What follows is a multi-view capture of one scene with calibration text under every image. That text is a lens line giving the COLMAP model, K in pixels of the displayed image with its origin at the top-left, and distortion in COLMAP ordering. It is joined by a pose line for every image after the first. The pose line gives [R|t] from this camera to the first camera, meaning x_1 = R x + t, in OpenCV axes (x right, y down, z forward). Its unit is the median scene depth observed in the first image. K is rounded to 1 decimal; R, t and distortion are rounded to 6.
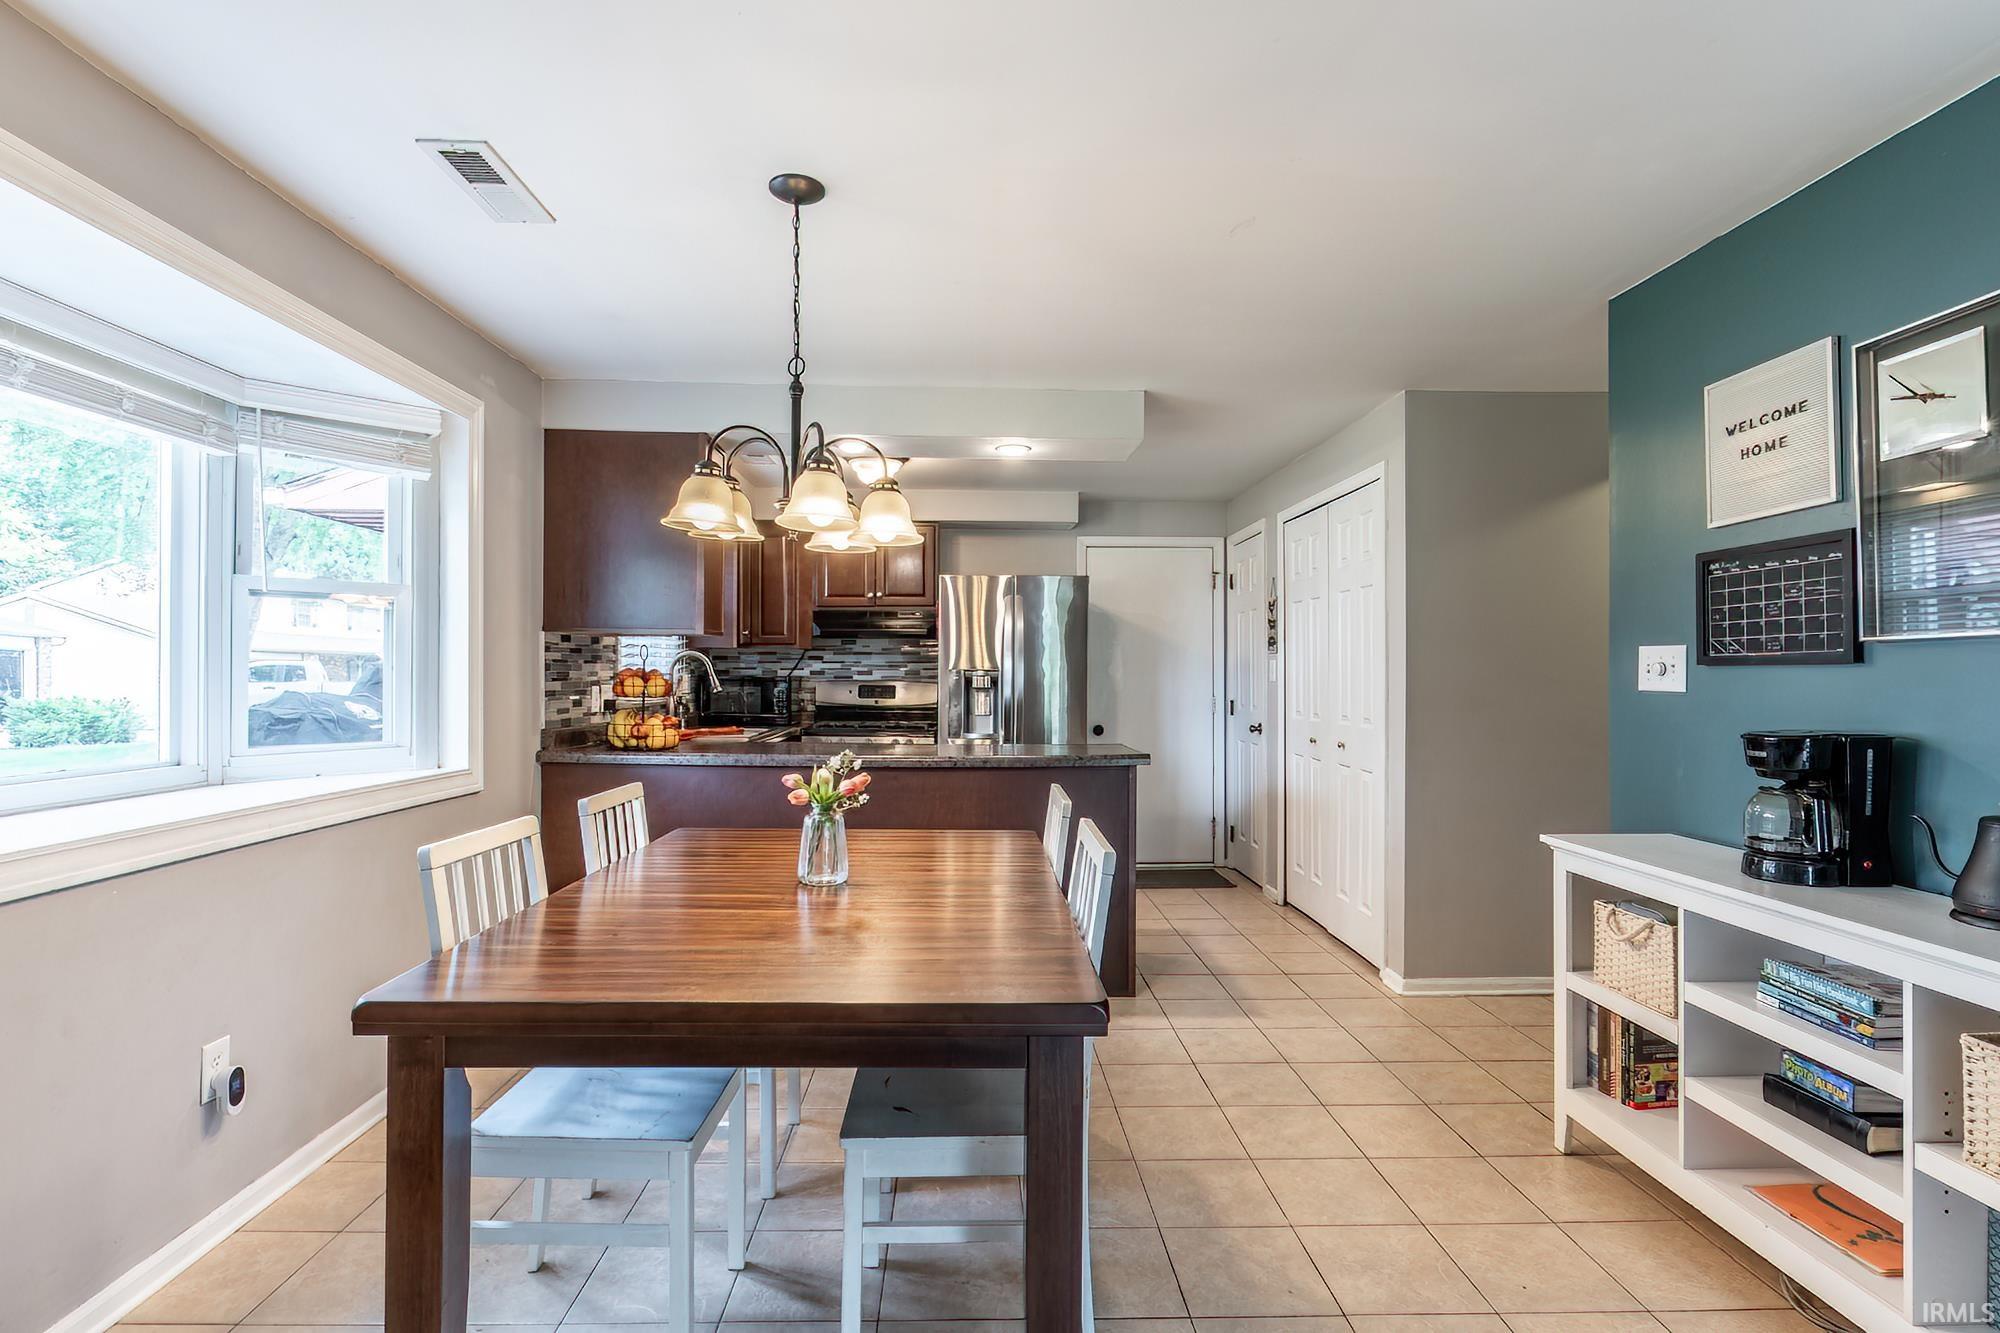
lens RADIAL K [[955.5, 0, 983.3], [0, 955.5, 673.6], [0, 0, 1]] dist [-0.001007, 0.000190]
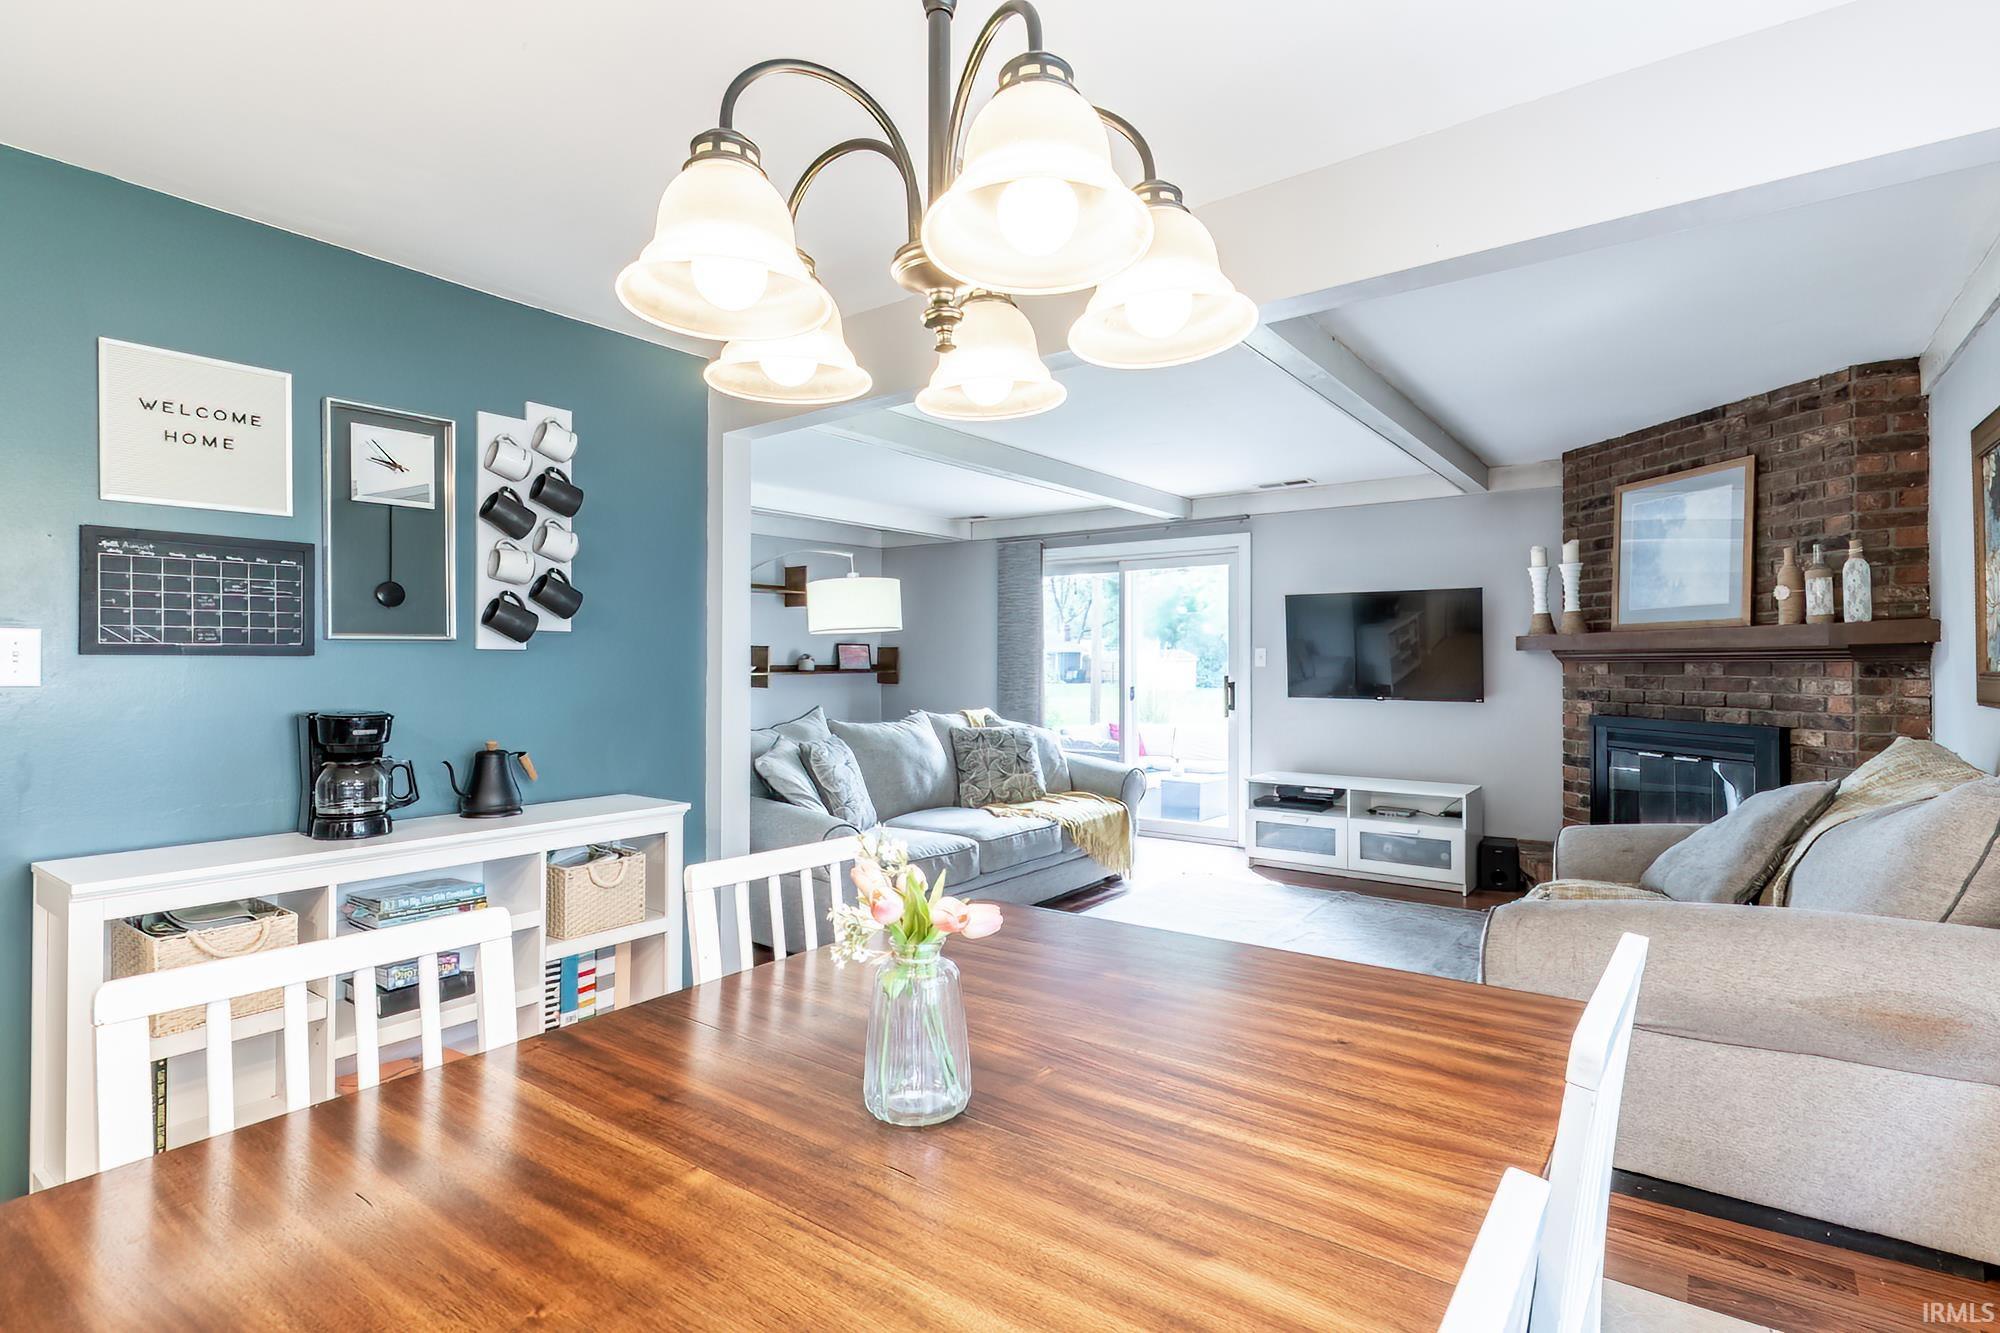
lens RADIAL K [[959.6, 0, 1002.1], [0, 959.6, 661.0], [0, 0, 1]] dist [-0.000820, 0.000429]
pose [[-0.791113, 0.000856, 0.611670, -0.353999], [-0.001856, 0.999991, -0.003800, -0.000708], [-0.611668, -0.004142, -0.791104, 0.961400]]
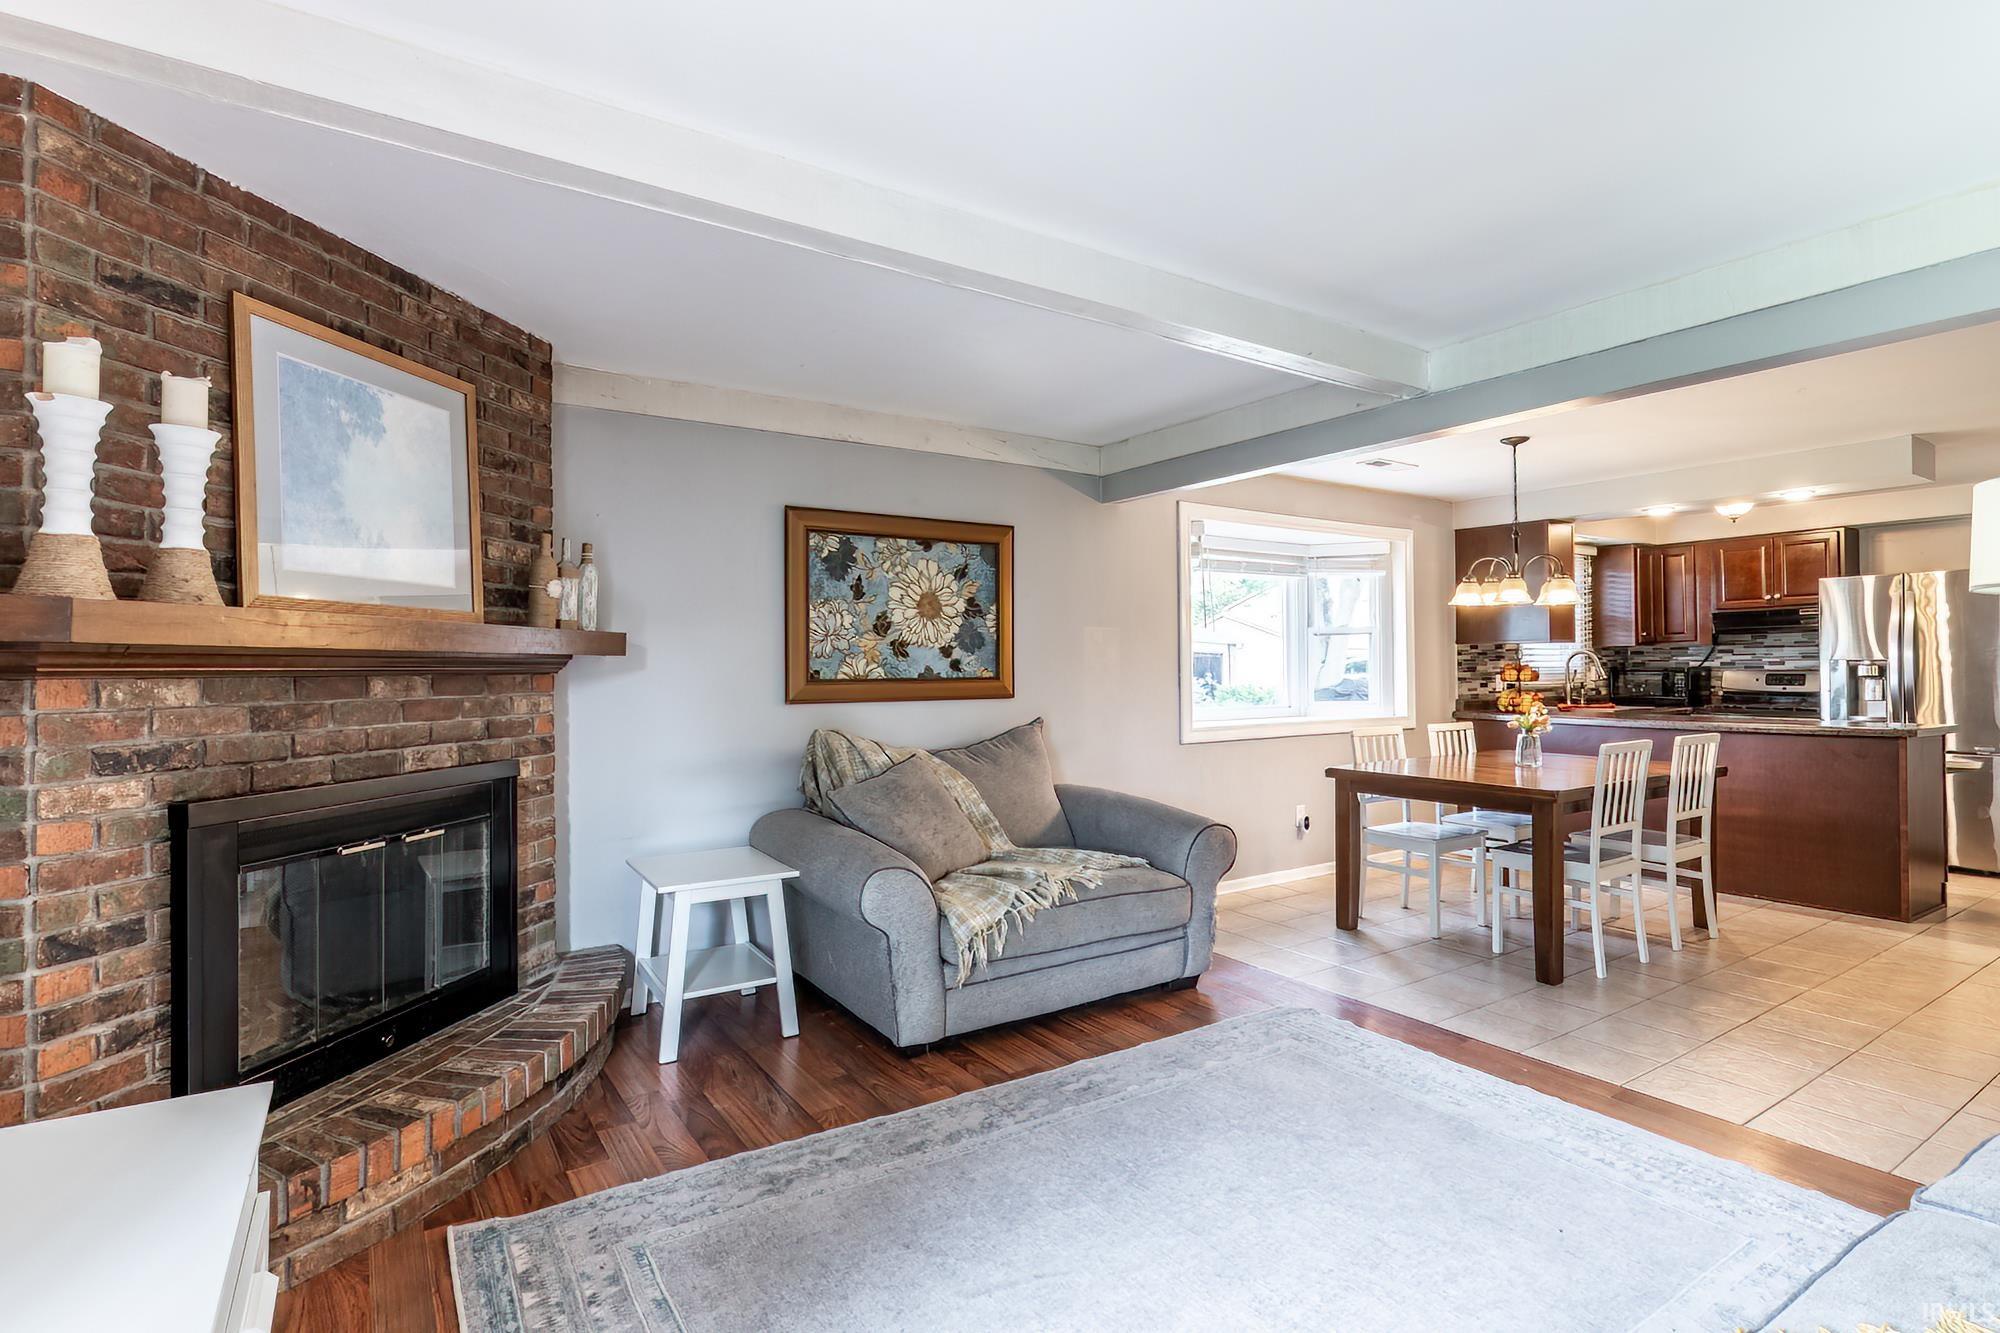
lens RADIAL K [[960.9, 0, 996.7], [0, 960.9, 663.8], [0, 0, 1]] dist [0.000095, -0.000591]
pose [[0.527031, -0.012611, -0.849752, 0.704030], [0.011619, 0.999903, -0.007633, -0.004224], [0.849767, -0.005851, 0.527127, -0.772492]]
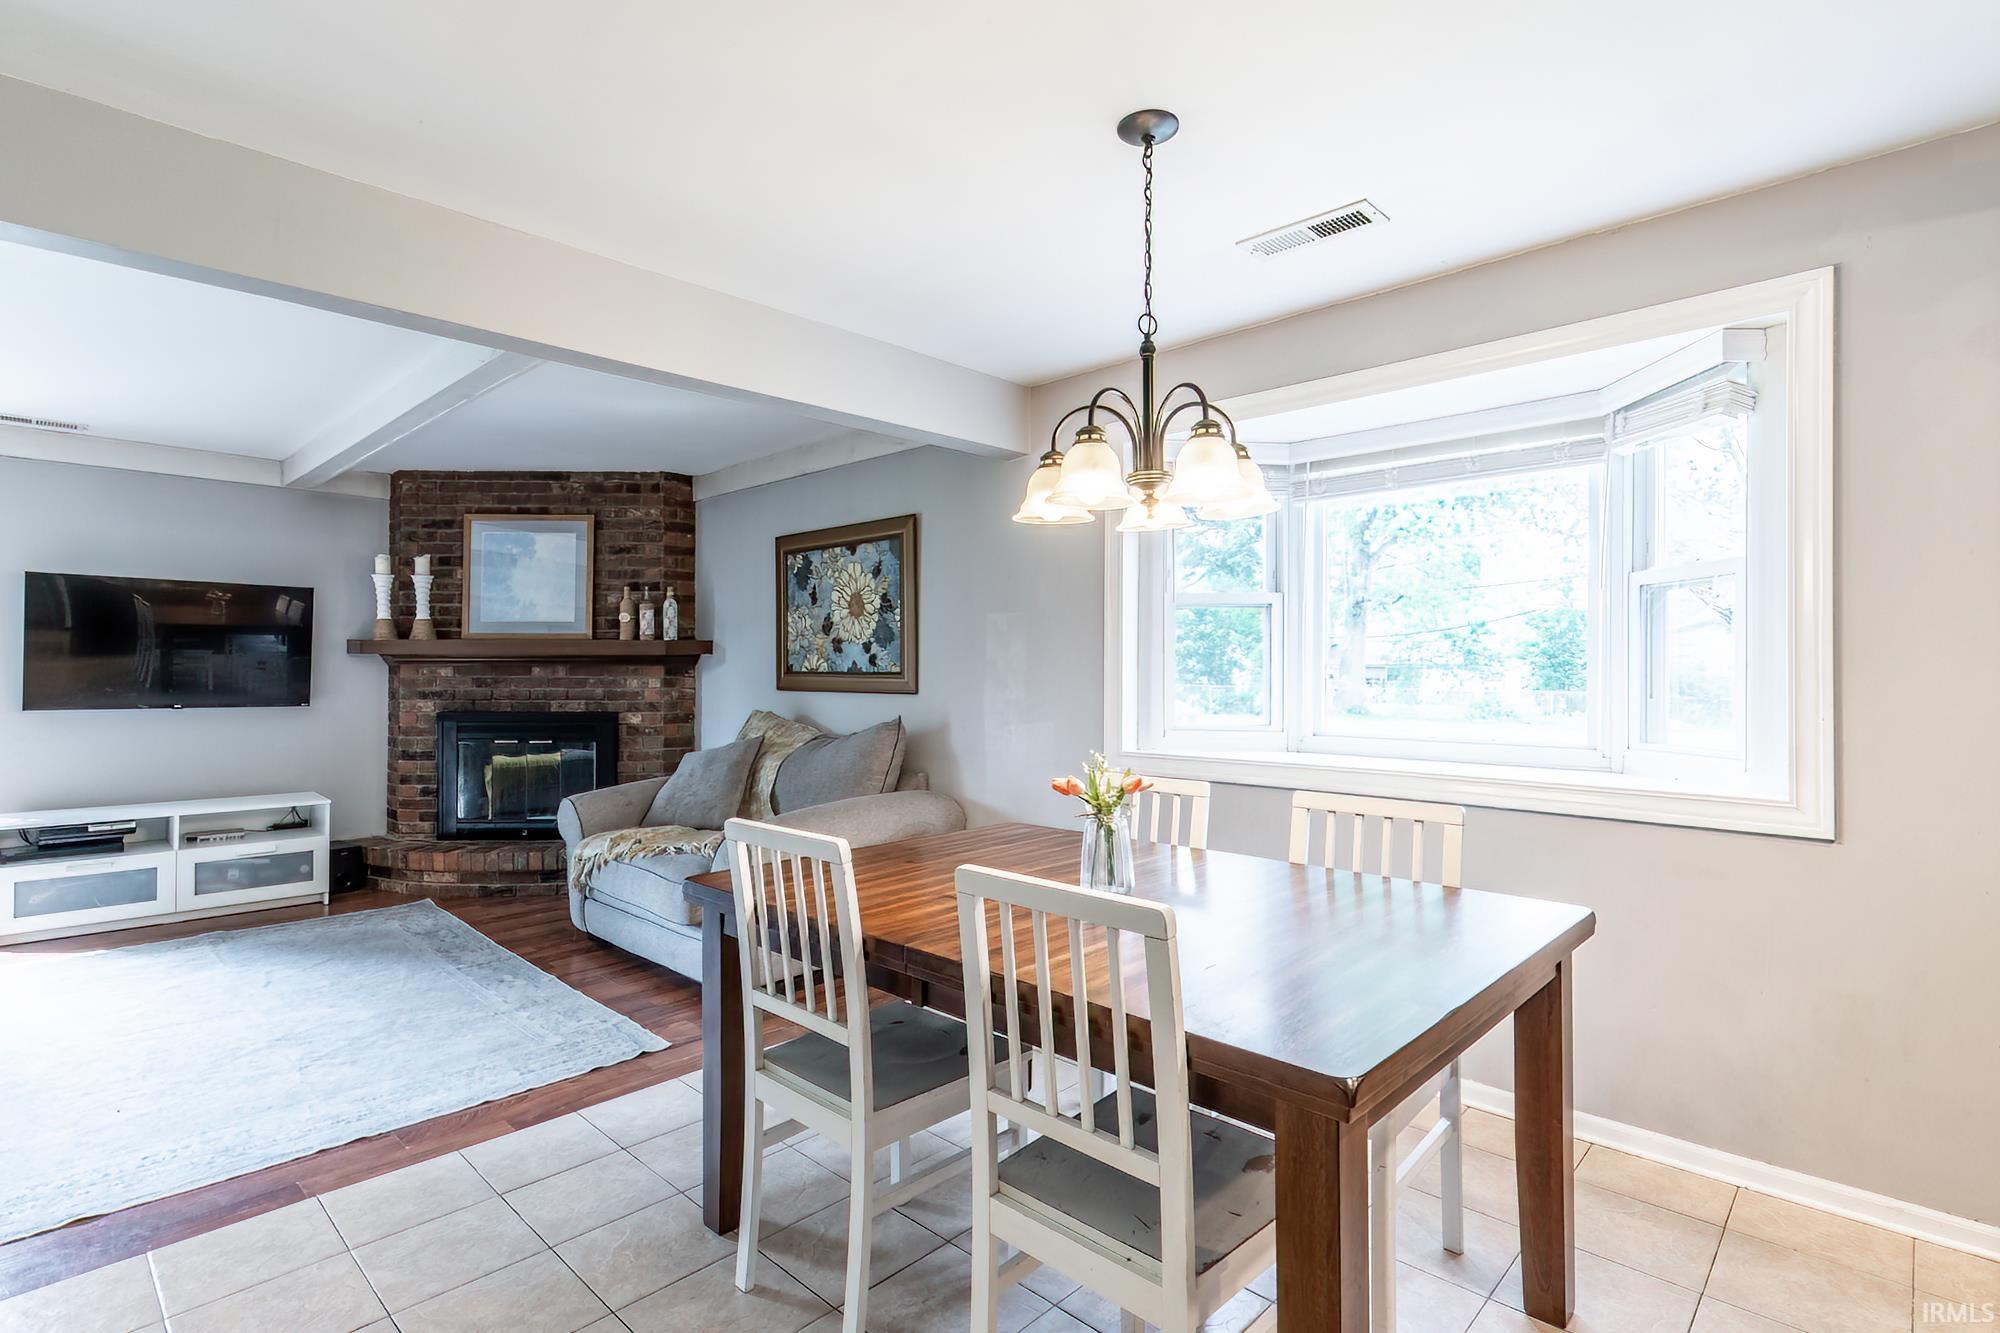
lens RADIAL K [[964.0, 0, 977.3], [0, 964.0, 666.0], [0, 0, 1]] dist [-0.002548, -0.000275]
pose [[-0.715612, -0.006224, -0.698471, 0.382716], [-0.001977, 0.999974, -0.006885, 0.005139], [0.698495, -0.003546, -0.715606, 1.090589]]
